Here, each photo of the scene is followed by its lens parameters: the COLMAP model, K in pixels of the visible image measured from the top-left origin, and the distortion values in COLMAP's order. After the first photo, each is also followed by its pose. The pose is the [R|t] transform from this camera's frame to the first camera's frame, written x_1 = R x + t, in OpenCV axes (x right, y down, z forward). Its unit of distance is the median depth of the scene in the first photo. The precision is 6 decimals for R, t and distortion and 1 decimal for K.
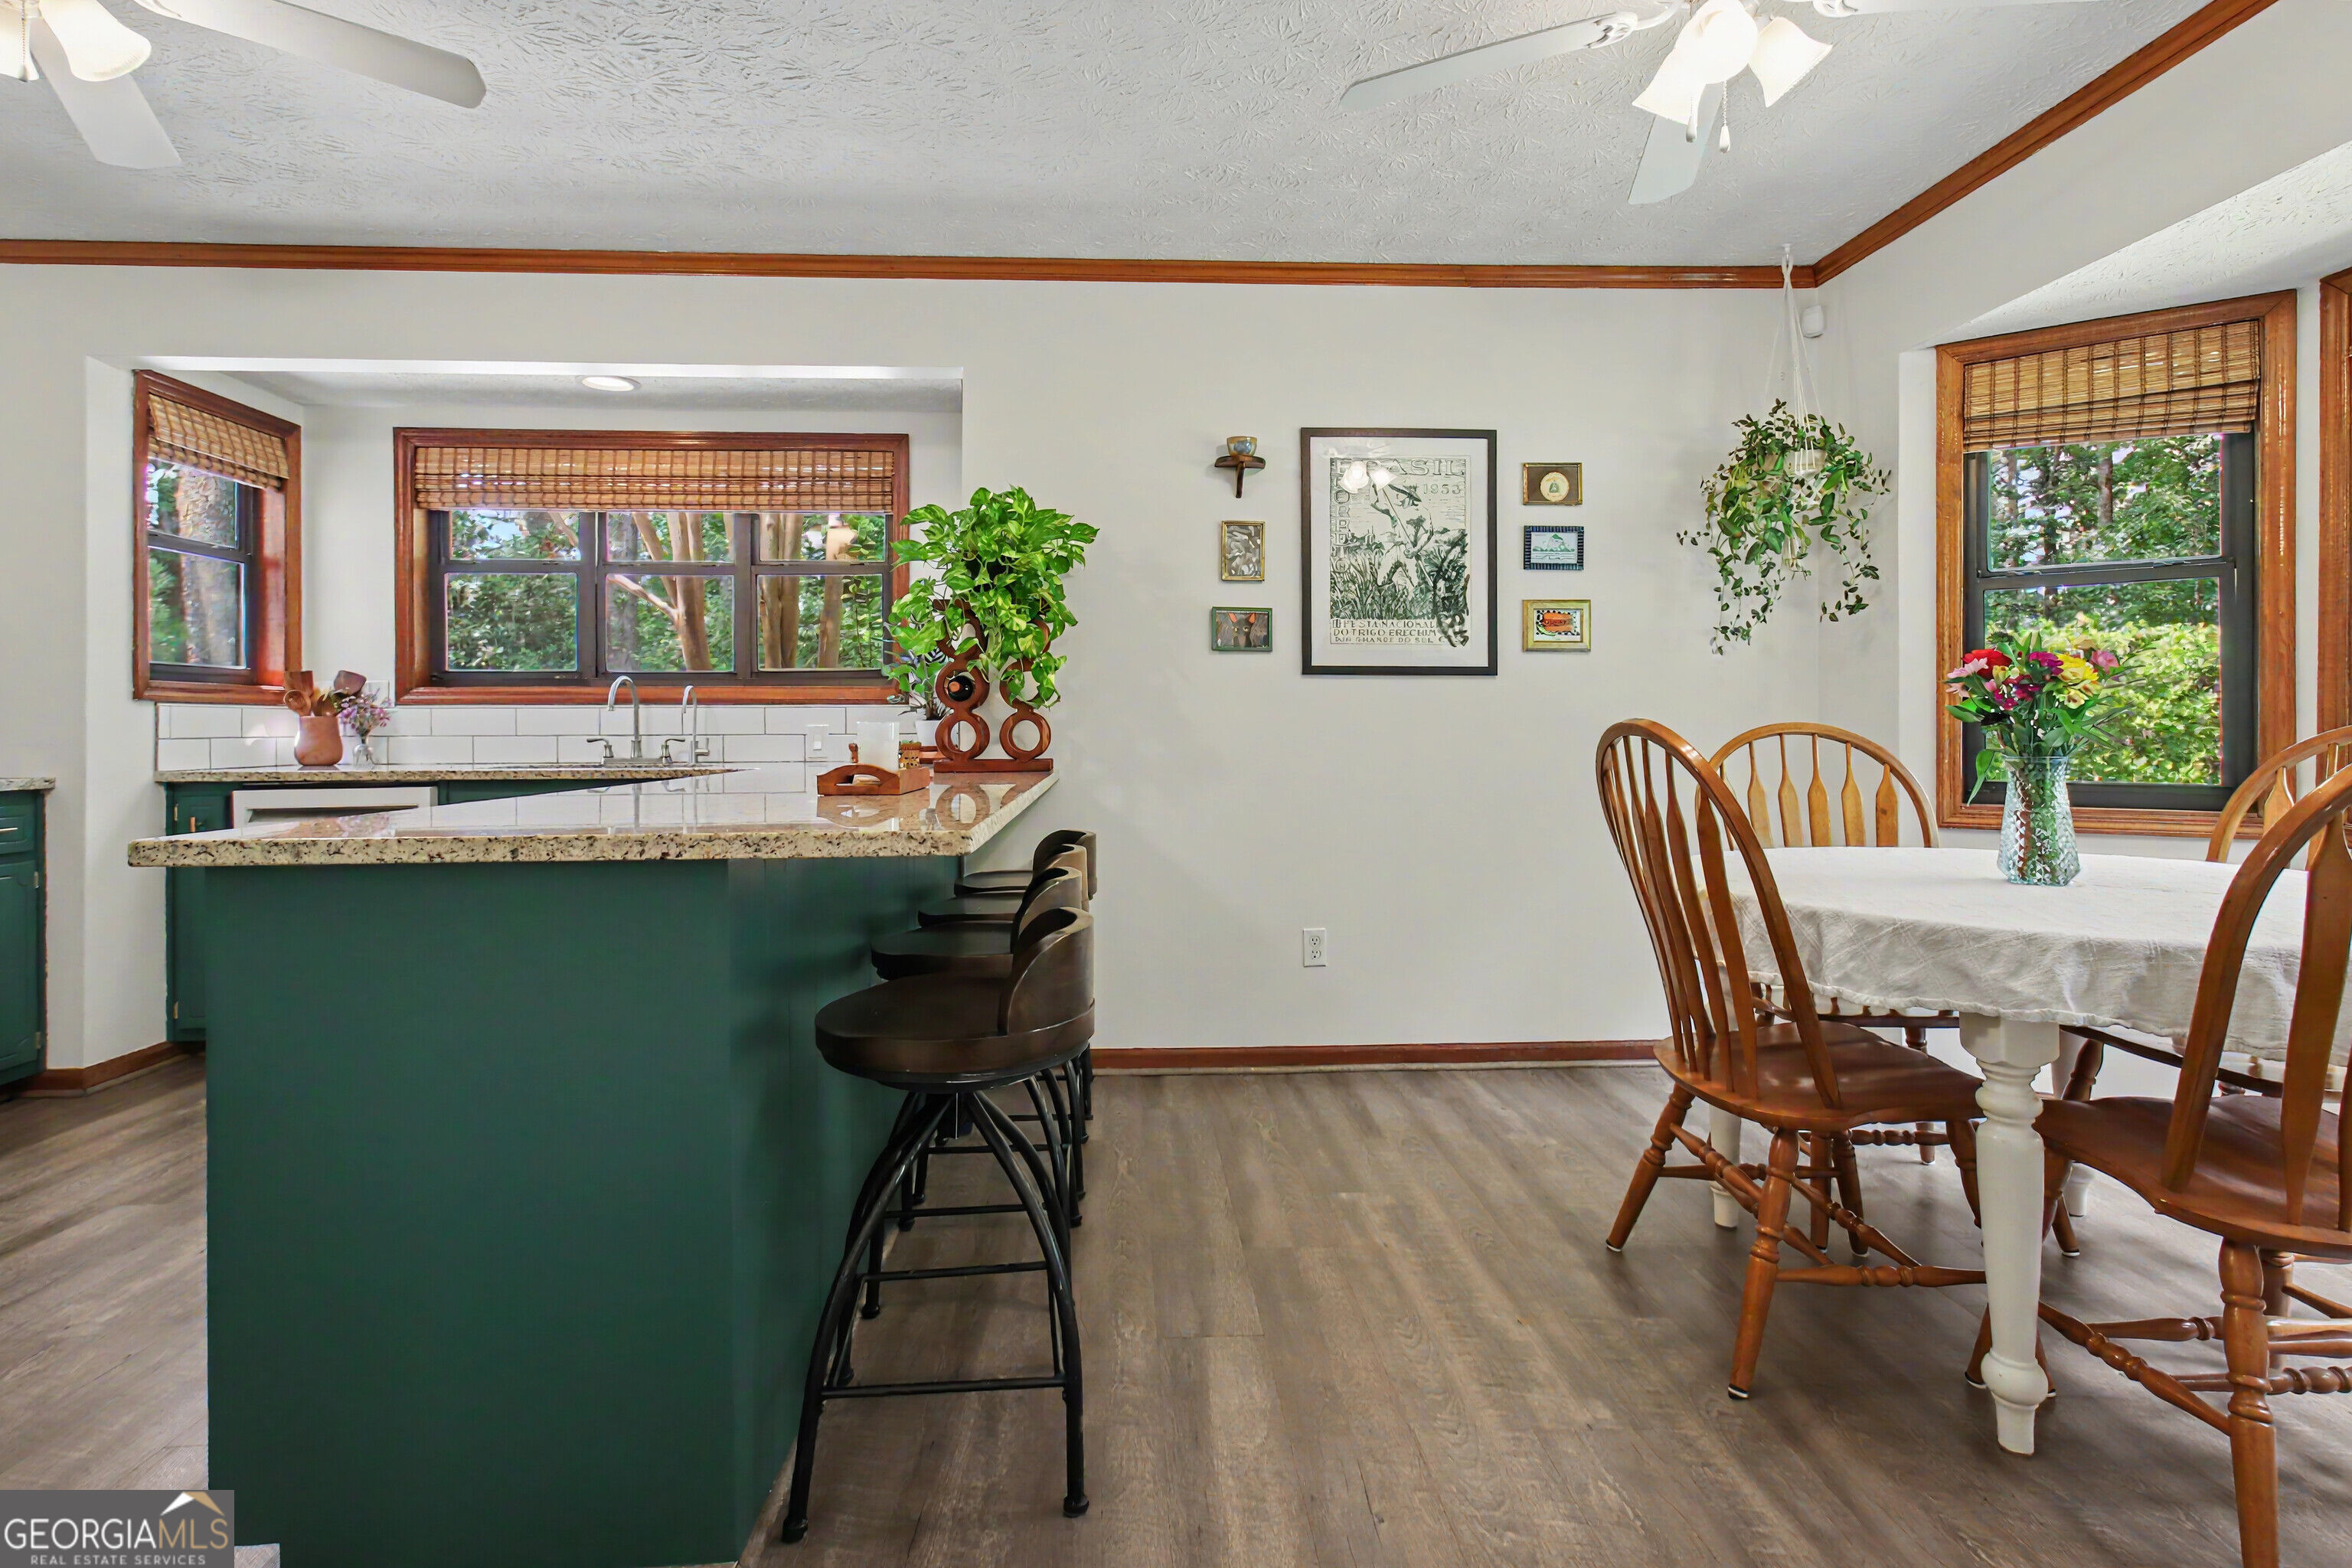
lens RADIAL K [[1156.0, 0, 1177.7], [0, 1156.0, 731.0], [0, 0, 1]] dist [-0.001375, -0.000202]
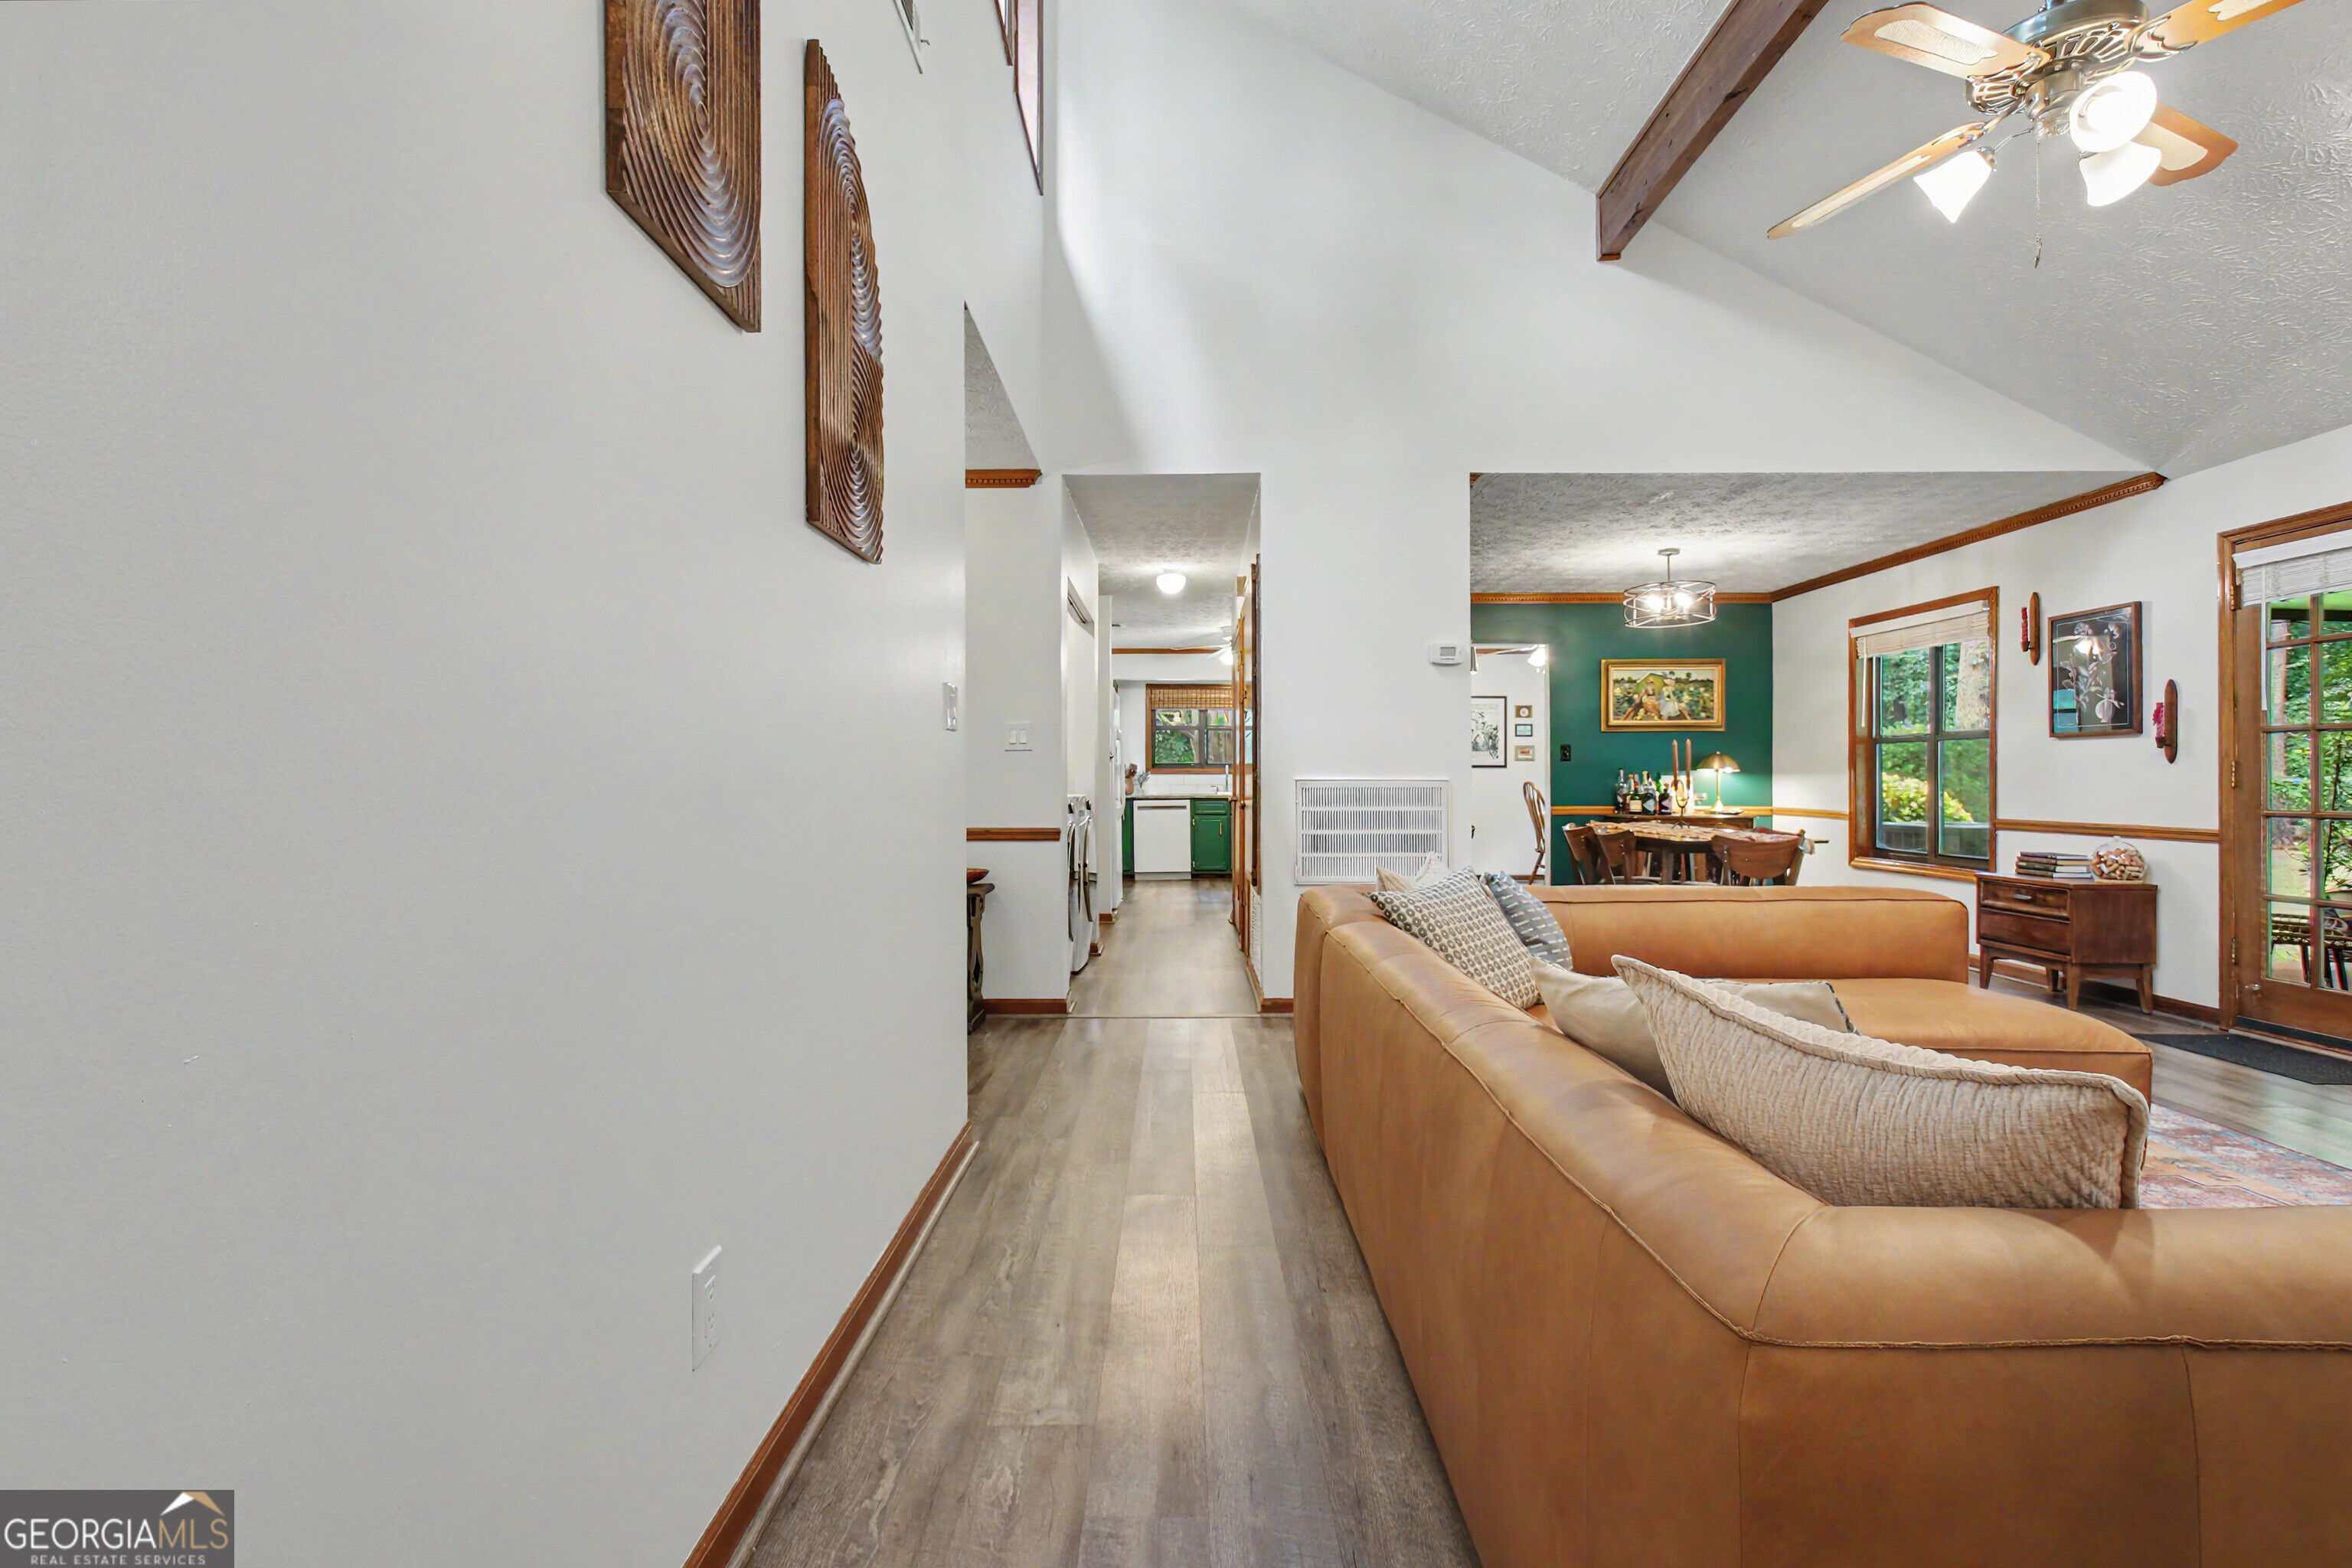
lens RADIAL K [[1111.5, 0, 1156.9], [0, 1111.5, 784.3], [0, 0, 1]] dist [-0.001091, 0.000328]
pose [[0.998124, 0.002273, -0.061187, -0.582542], [-0.002385, 0.999996, -0.001769, 0.010342], [0.061183, 0.001911, 0.998125, -2.454986]]
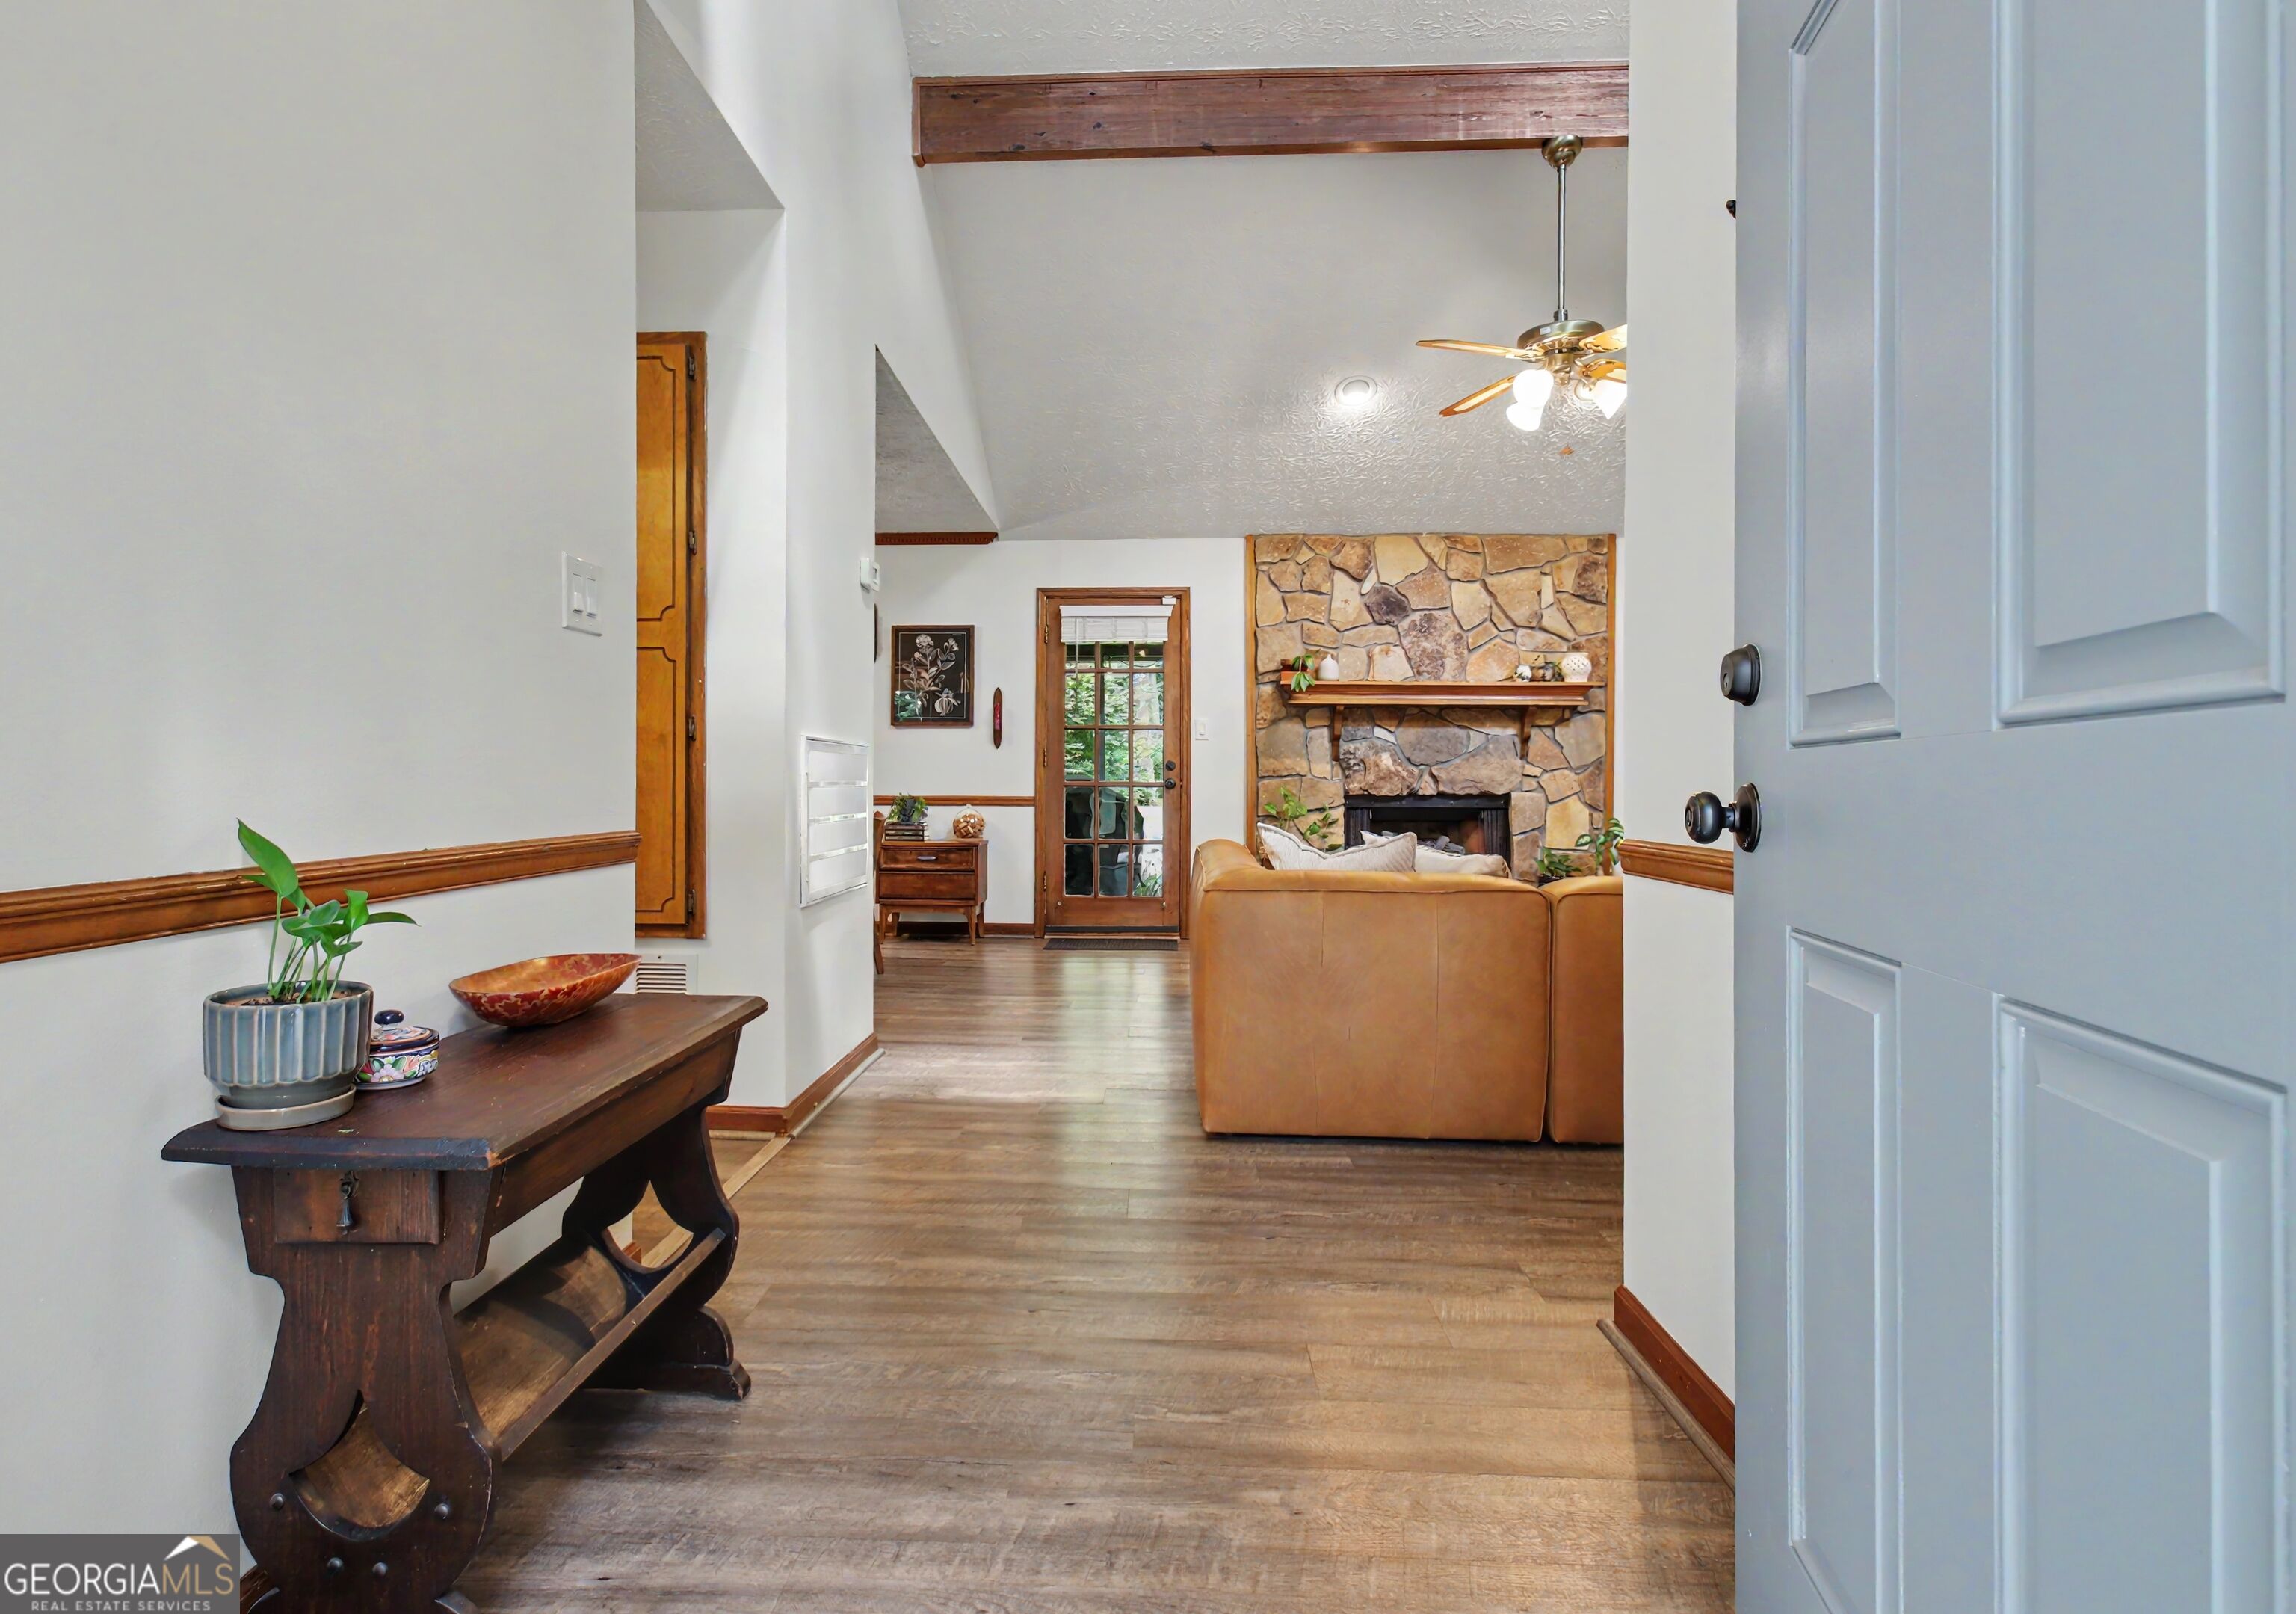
lens RADIAL K [[1151.5, 0, 1145.5], [0, 1151.5, 756.4], [0, 0, 1]] dist [0.001267, 0.000175]
pose [[0.071923, 0.009581, 0.997364, -1.385403], [0.000111, 0.999954, -0.009614, 0.010193], [-0.997410, 0.000802, 0.071918, -1.313490]]
